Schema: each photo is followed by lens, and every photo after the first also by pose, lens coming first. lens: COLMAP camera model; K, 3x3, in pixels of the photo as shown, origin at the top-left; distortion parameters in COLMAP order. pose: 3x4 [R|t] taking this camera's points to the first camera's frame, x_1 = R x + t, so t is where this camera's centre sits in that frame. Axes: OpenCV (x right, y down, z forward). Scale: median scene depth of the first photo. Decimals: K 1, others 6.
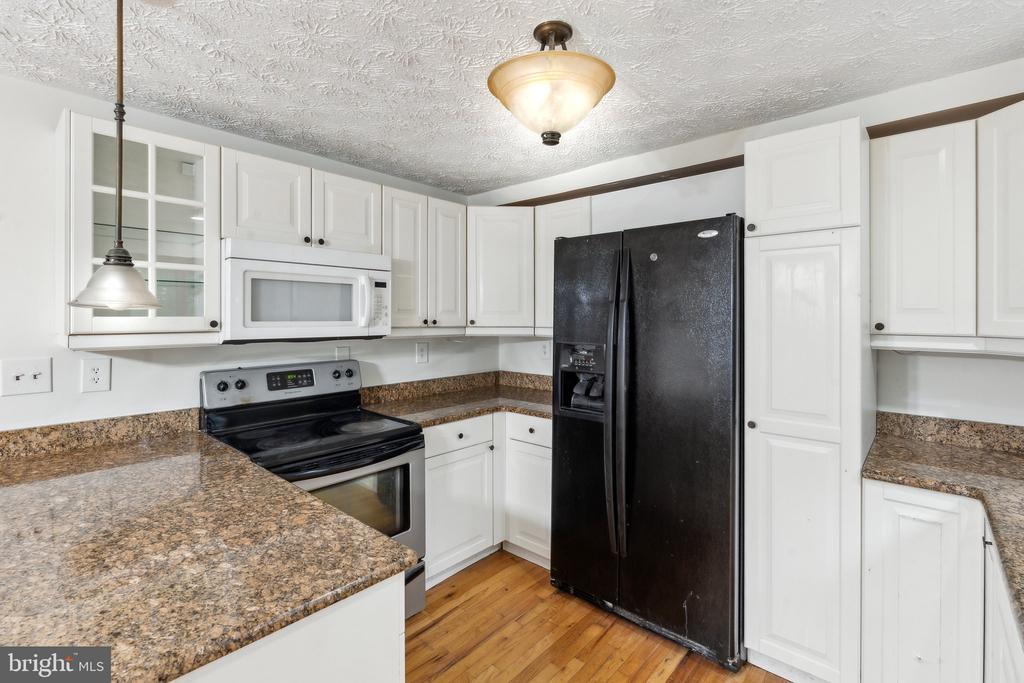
lens RADIAL K [[472.4, 0, 511.4], [0, 472.4, 316.2], [0, 0, 1]] dist [-0.004118, -0.000631]
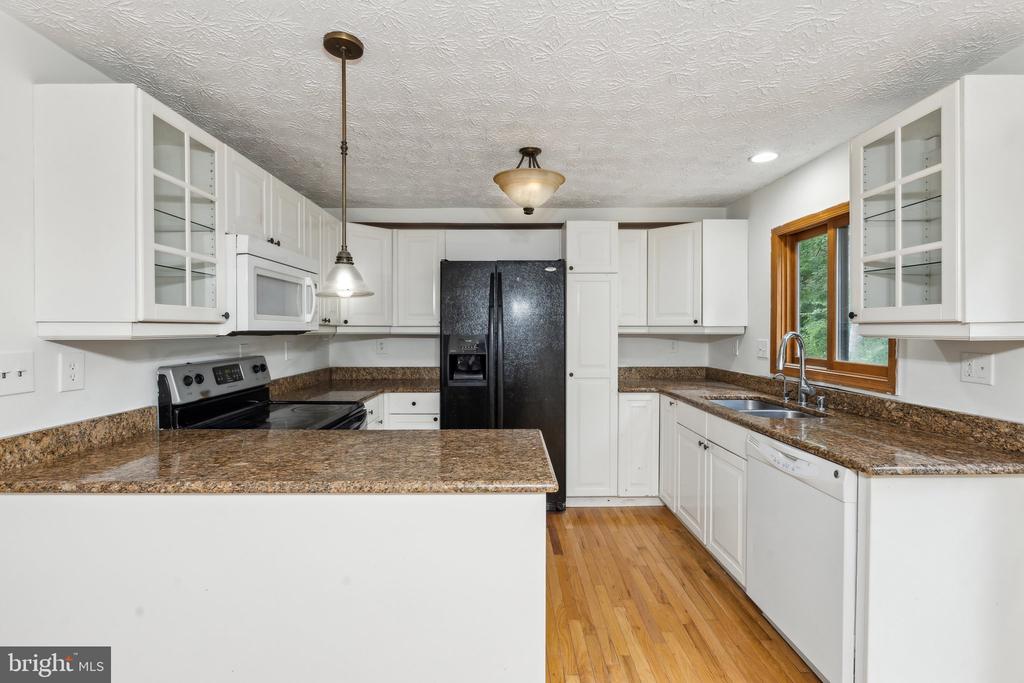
lens RADIAL K [[456.0, 0, 509.4], [0, 456.0, 334.1], [0, 0, 1]] dist [-0.002670, -0.000877]
pose [[0.744200, -0.009396, 0.667891, -0.841448], [0.001133, 0.999917, 0.012804, 0.045801], [-0.667956, -0.008772, 0.744149, -0.165999]]
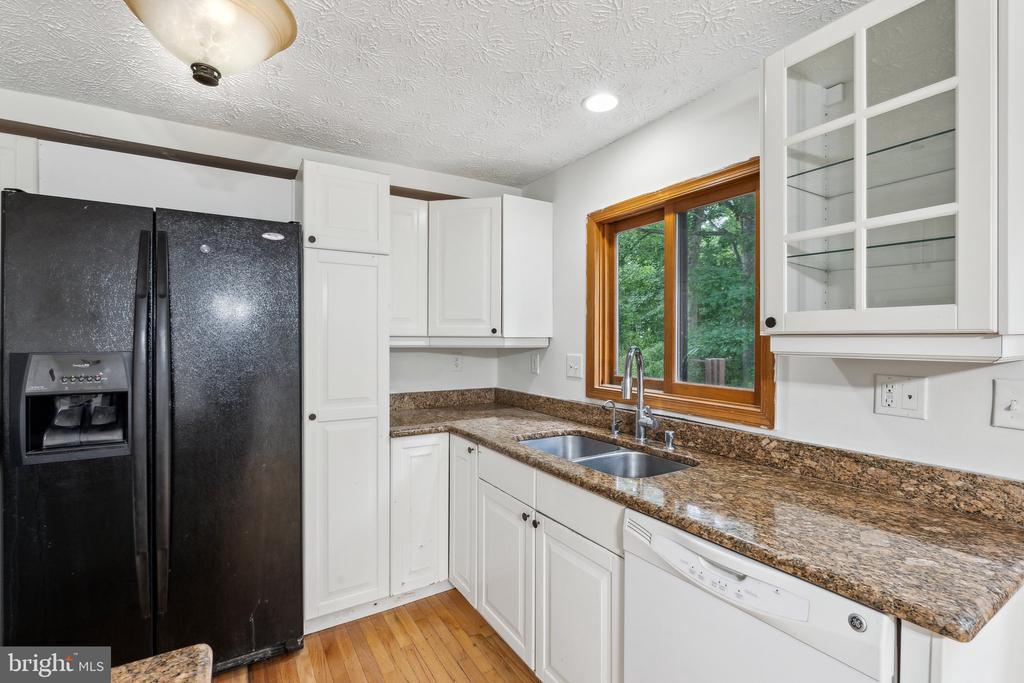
lens RADIAL K [[459.2, 0, 512.0], [0, 459.2, 341.5], [0, 0, 1]] dist [-0.001064, -0.000141]
pose [[0.294348, -0.005933, 0.955680, -0.374186], [-0.002329, 0.999973, 0.006926, 0.042280], [-0.955696, -0.004265, 0.294326, 0.224509]]
